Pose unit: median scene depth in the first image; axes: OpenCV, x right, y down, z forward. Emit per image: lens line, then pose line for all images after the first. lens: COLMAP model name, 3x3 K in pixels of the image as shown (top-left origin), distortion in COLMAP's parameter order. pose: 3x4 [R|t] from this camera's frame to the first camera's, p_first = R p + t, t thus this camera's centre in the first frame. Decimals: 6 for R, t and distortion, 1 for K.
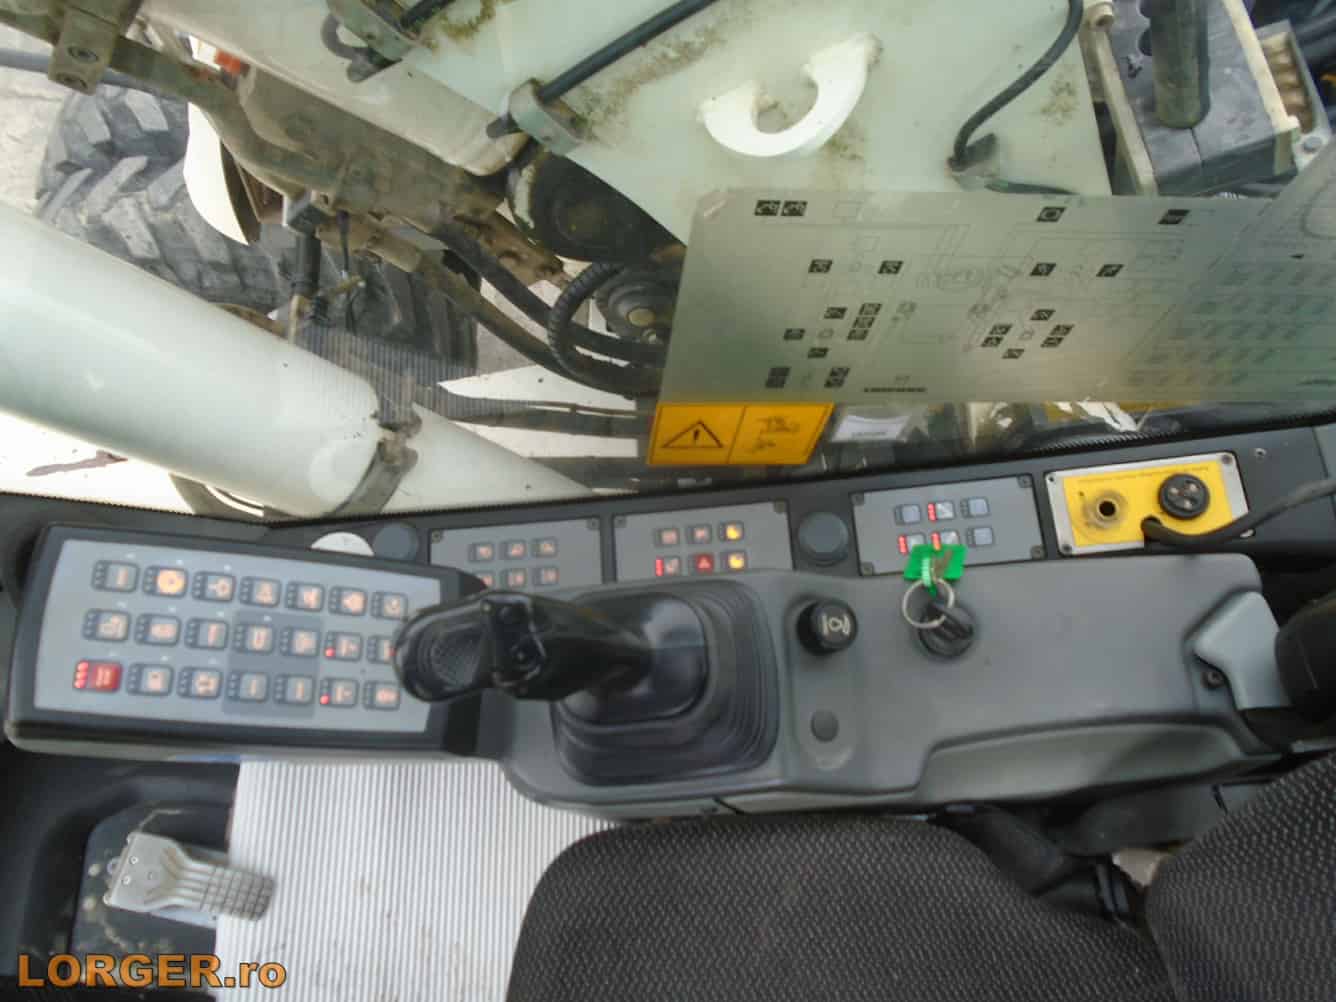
lens RADIAL K [[1032.4, 0, 662.6], [0, 1032.4, 497.7], [0, 0, 1]] dist [-0.002035, -0.004268]
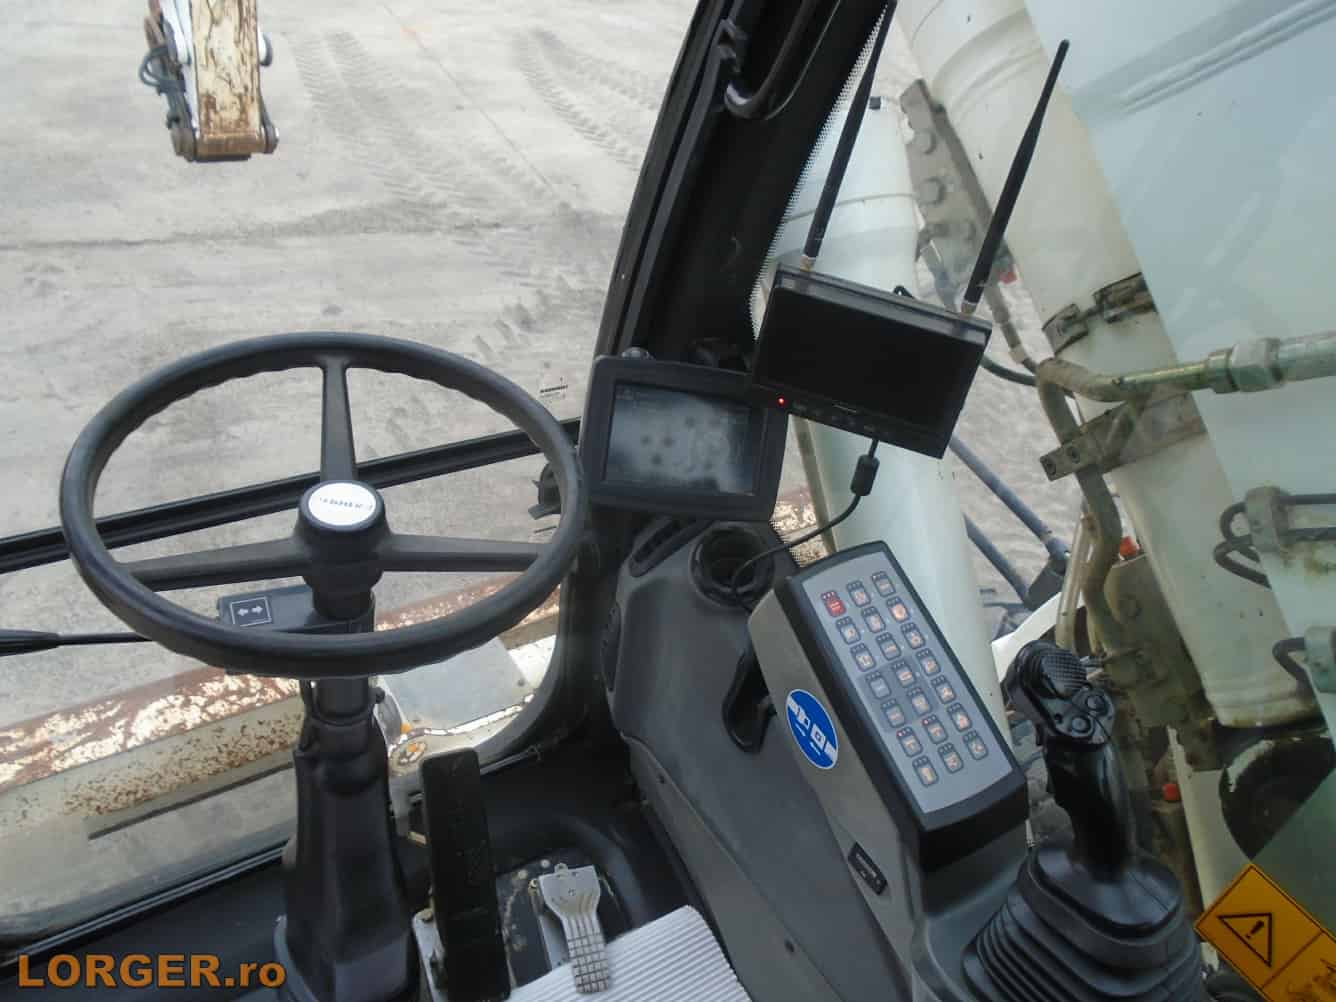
lens RADIAL K [[1015.4, 0, 666.3], [0, 1015.4, 505.4], [0, 0, 1]] dist [-0.006802, -0.001776]
pose [[0.510023, 0.517935, -0.686746, 0.230589], [-0.825702, 0.518518, -0.222161, 0.486219], [0.241025, 0.680355, 0.692116, -0.175185]]
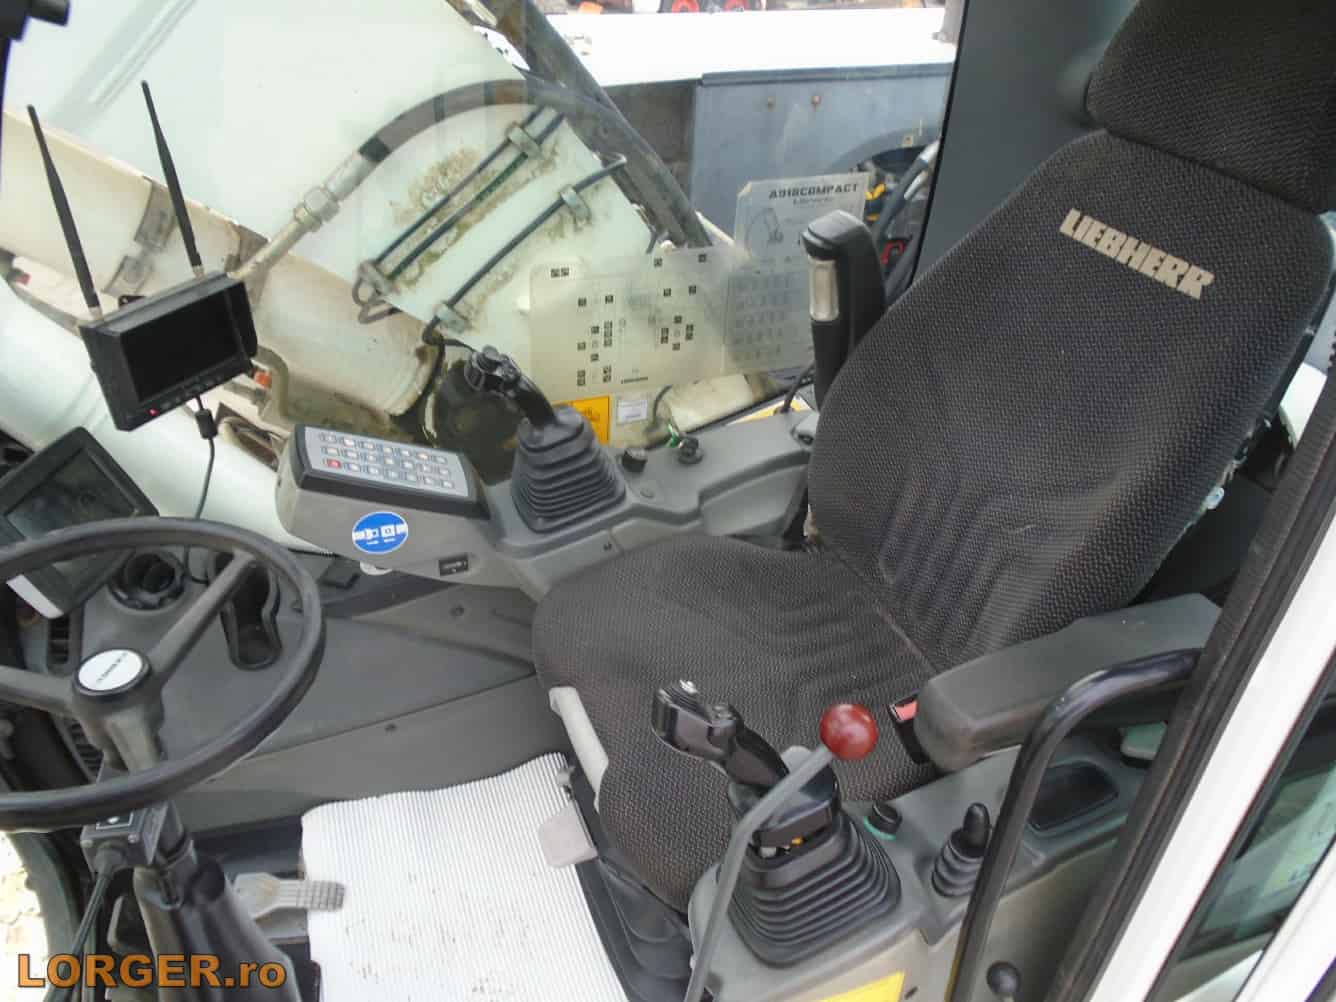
lens RADIAL K [[1032.4, 0, 662.6], [0, 1032.4, 497.7], [0, 0, 1]] dist [-0.002035, -0.004268]
pose [[0.943420, -0.225226, 0.243375, -0.321153], [0.317078, 0.827539, -0.463293, 1.173555], [-0.097057, 0.514249, 0.852131, -0.776722]]
